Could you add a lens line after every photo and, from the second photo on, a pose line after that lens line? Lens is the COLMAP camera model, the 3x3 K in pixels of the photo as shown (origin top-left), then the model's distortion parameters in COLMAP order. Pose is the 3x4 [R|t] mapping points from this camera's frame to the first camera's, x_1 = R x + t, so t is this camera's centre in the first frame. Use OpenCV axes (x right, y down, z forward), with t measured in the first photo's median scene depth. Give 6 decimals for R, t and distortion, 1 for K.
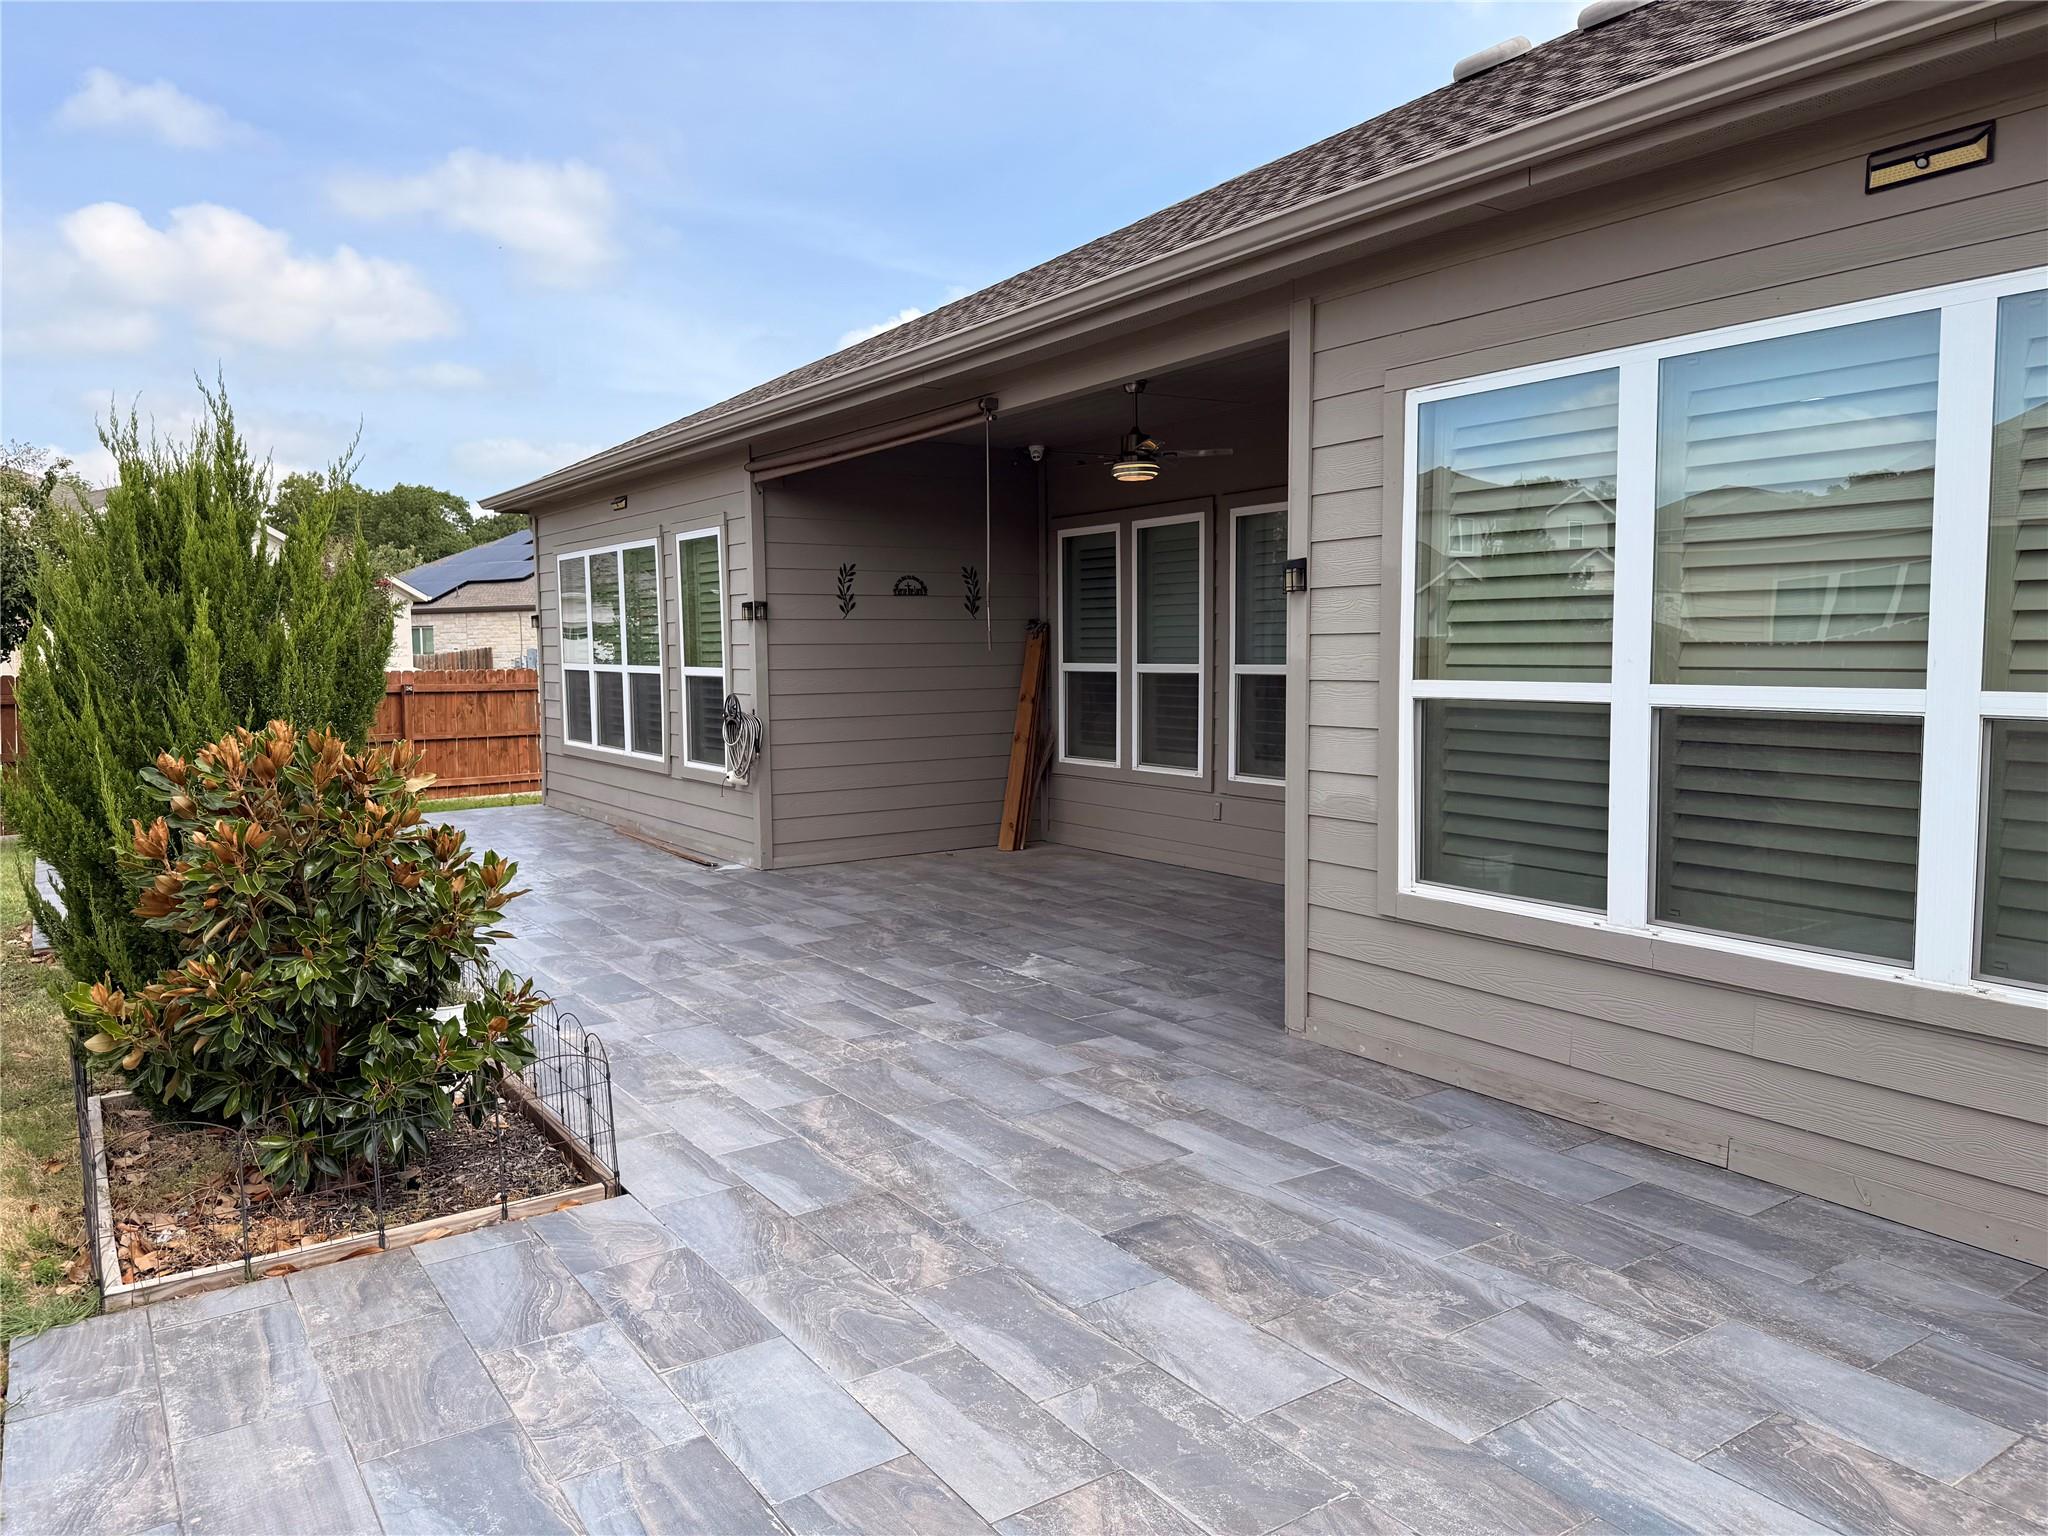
lens RADIAL K [[1463.0, 0, 1024.0], [0, 1463.0, 768.0], [0, 0, 1]] dist [0.119600, -0.192601]
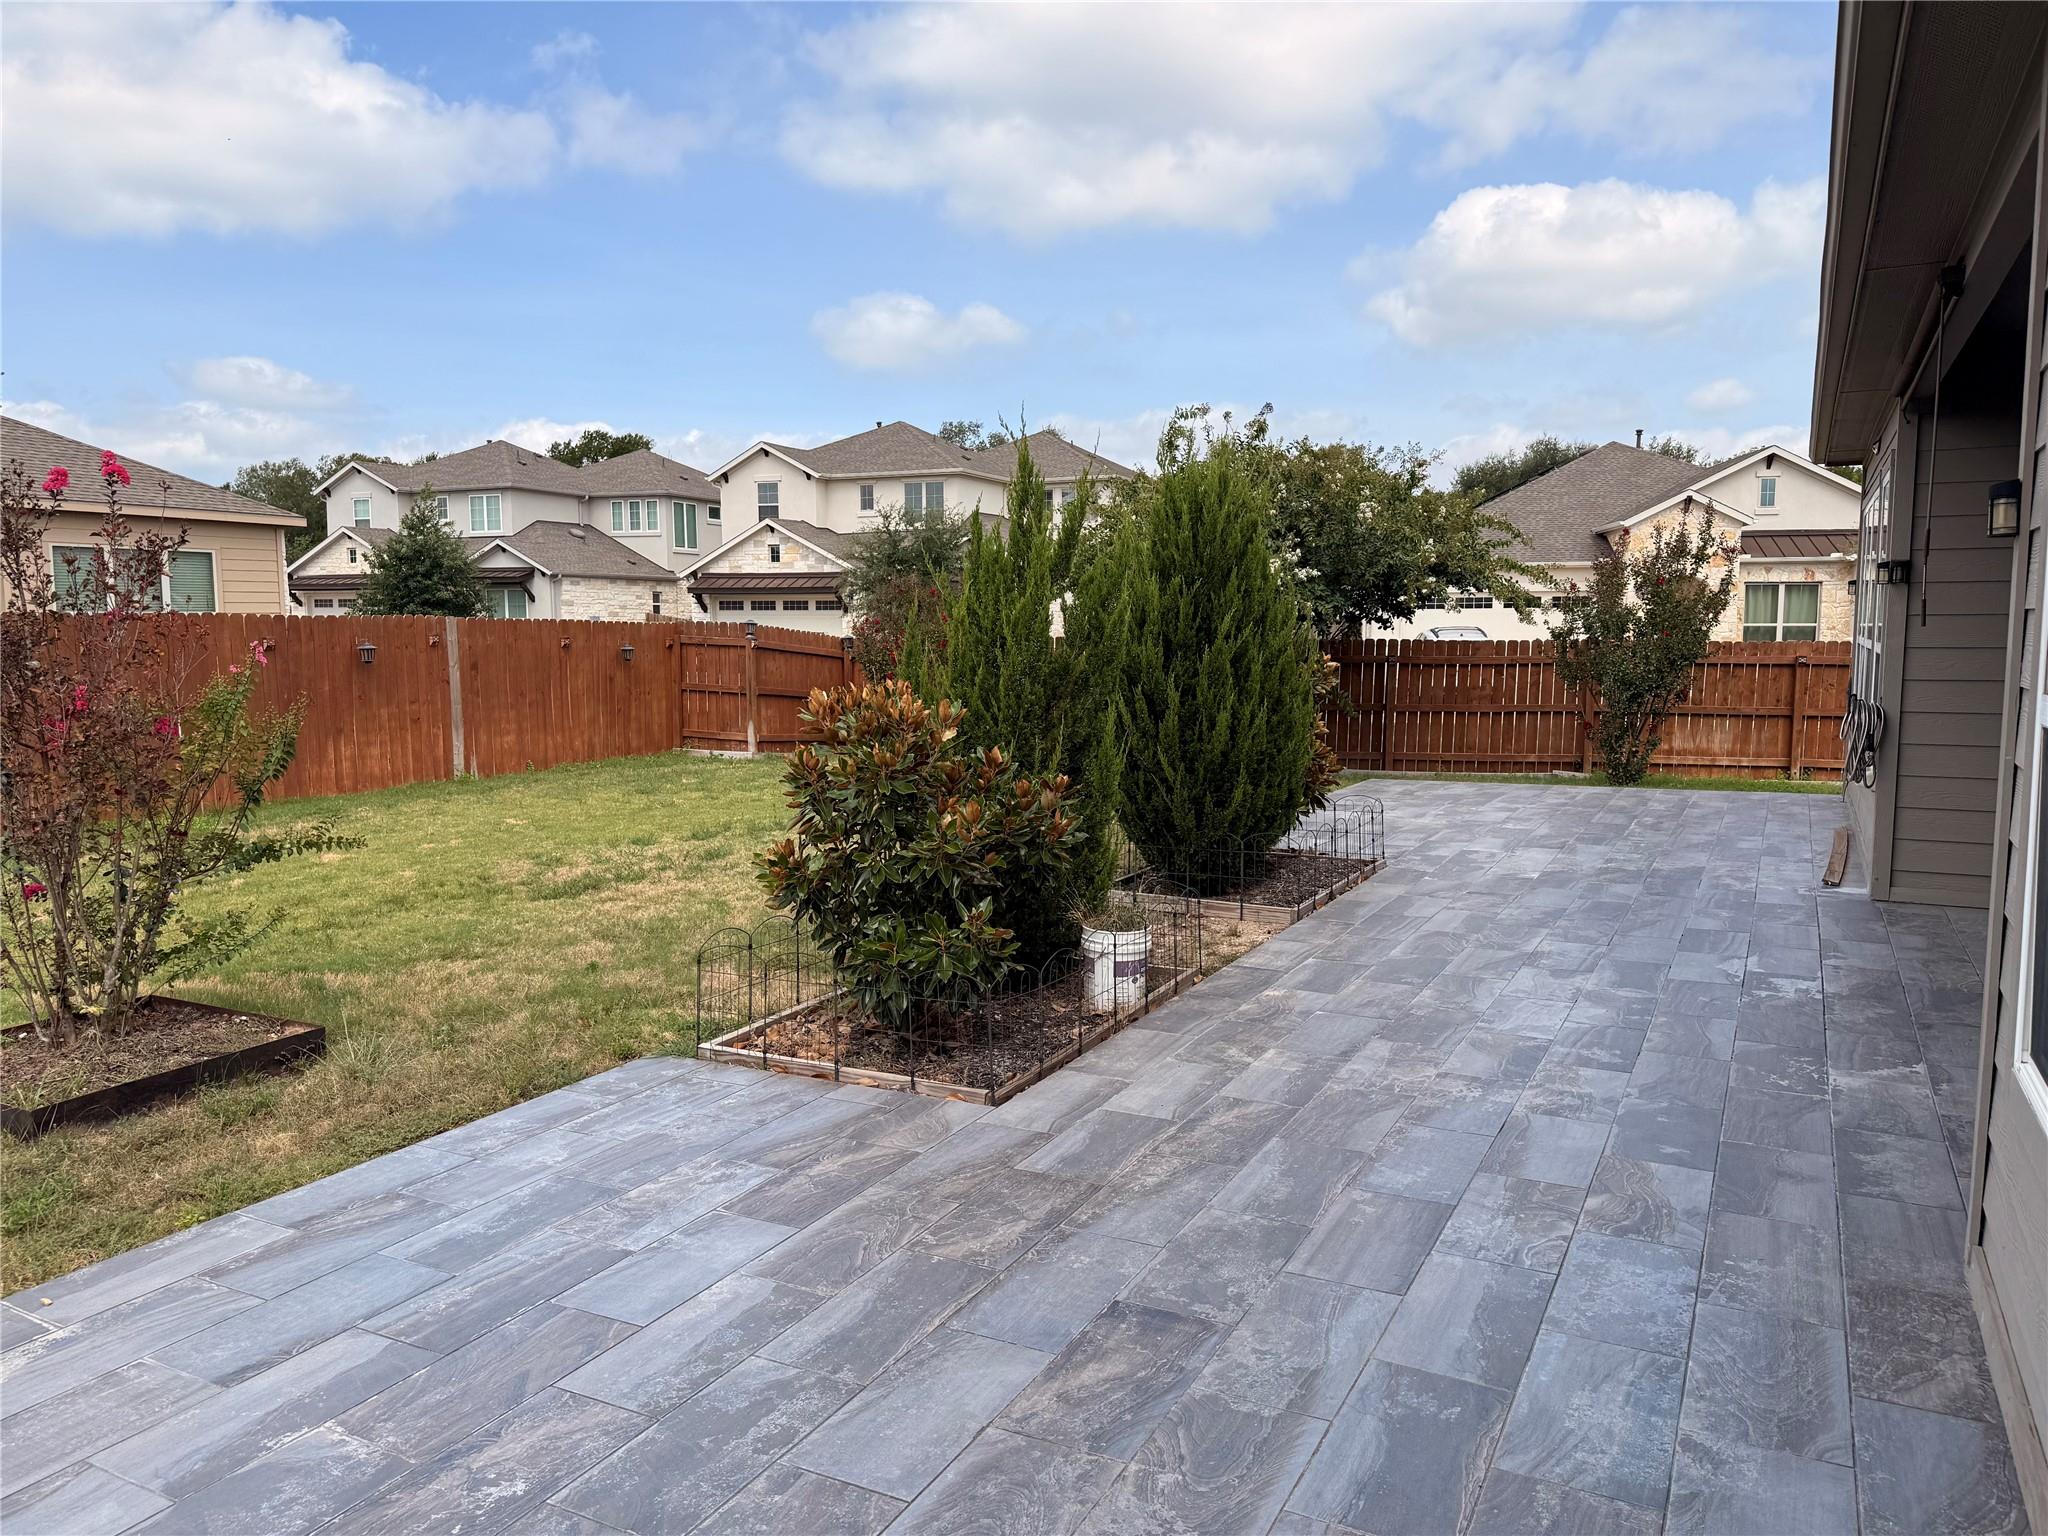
lens RADIAL K [[1463.0, 0, 1024.0], [0, 1463.0, 768.0], [0, 0, 1]] dist [0.119600, -0.192601]
pose [[0.473356, 0.101763, -0.874973, 0.695814], [-0.080467, 0.994147, 0.072091, -0.053948], [0.877188, 0.036282, 0.478774, 0.464484]]
